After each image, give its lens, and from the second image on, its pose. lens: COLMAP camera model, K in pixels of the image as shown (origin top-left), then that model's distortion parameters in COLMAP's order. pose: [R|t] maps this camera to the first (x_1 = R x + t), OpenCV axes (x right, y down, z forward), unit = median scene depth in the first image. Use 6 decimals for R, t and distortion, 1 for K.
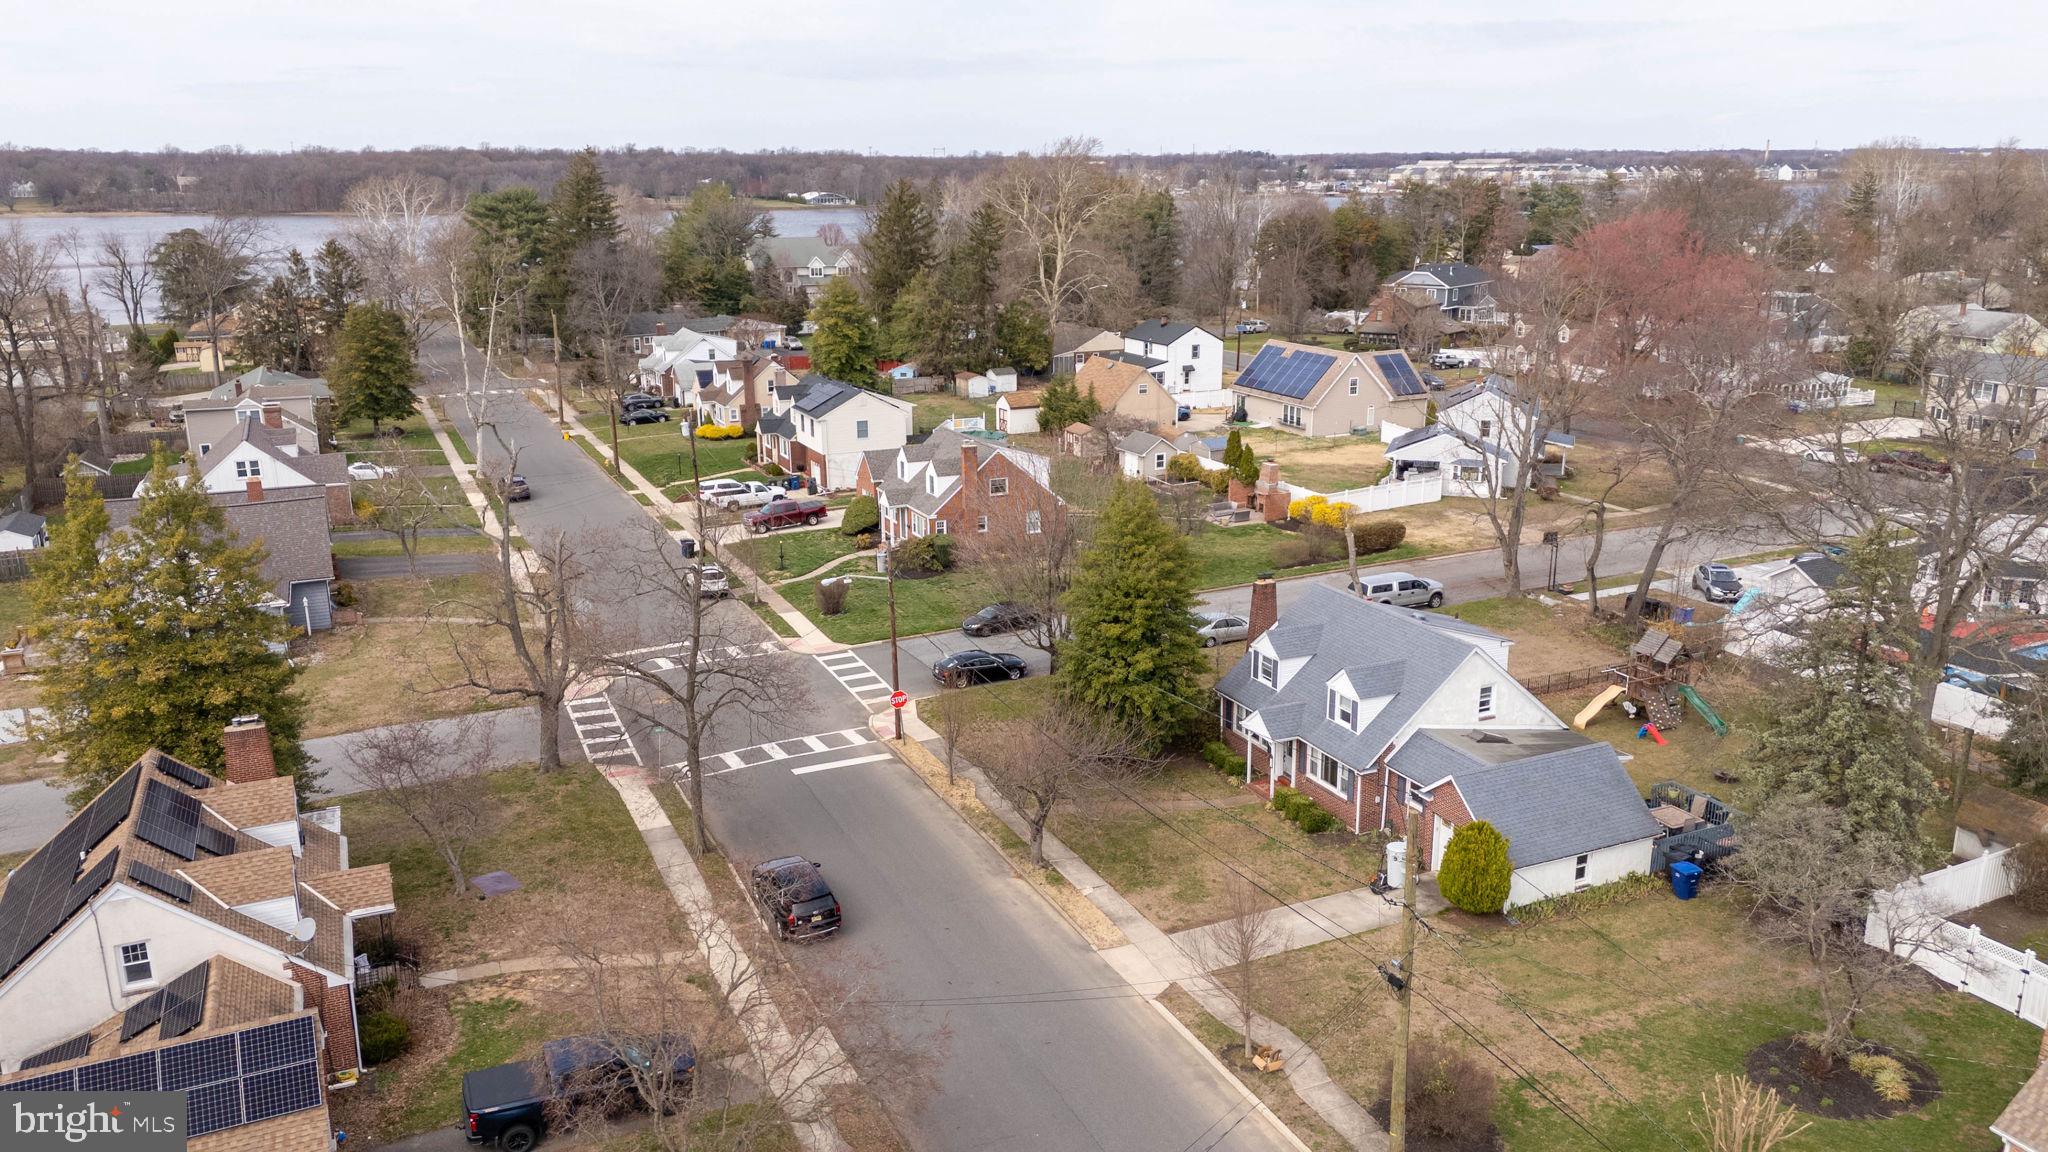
lens RADIAL K [[1478.8, 0, 1024.5], [0, 1478.8, 575.7], [0, 0, 1]] dist [0.046559, -0.042358]
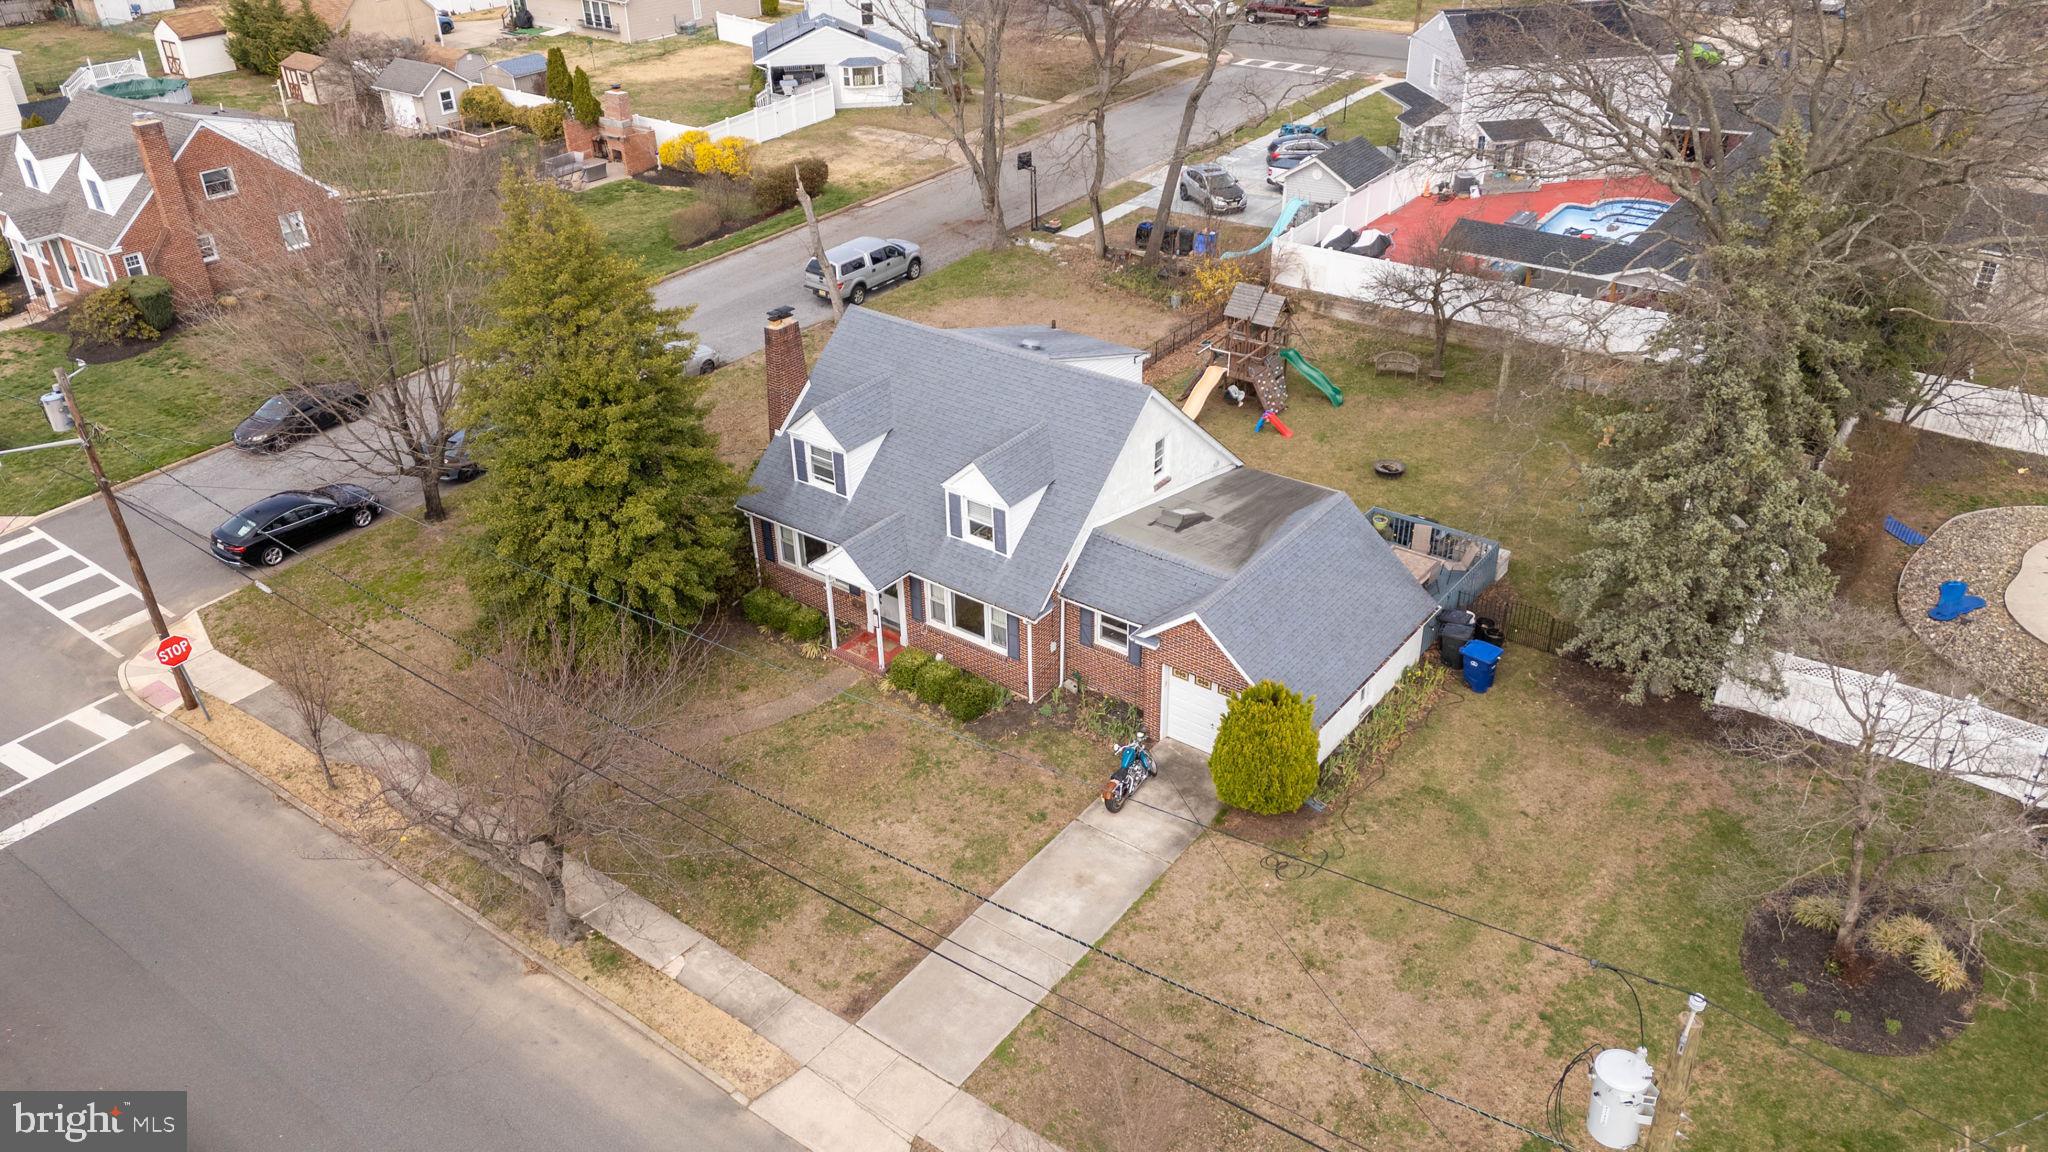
lens RADIAL K [[1478.8, 0, 1034.5], [0, 1478.8, 579.0], [0, 0, 1]] dist [0.046559, -0.042358]
pose [[0.874884, -0.249700, 0.415004, -0.026100], [0.131477, 0.947124, 0.292695, -0.054134], [-0.466146, -0.201511, 0.861453, 0.340031]]
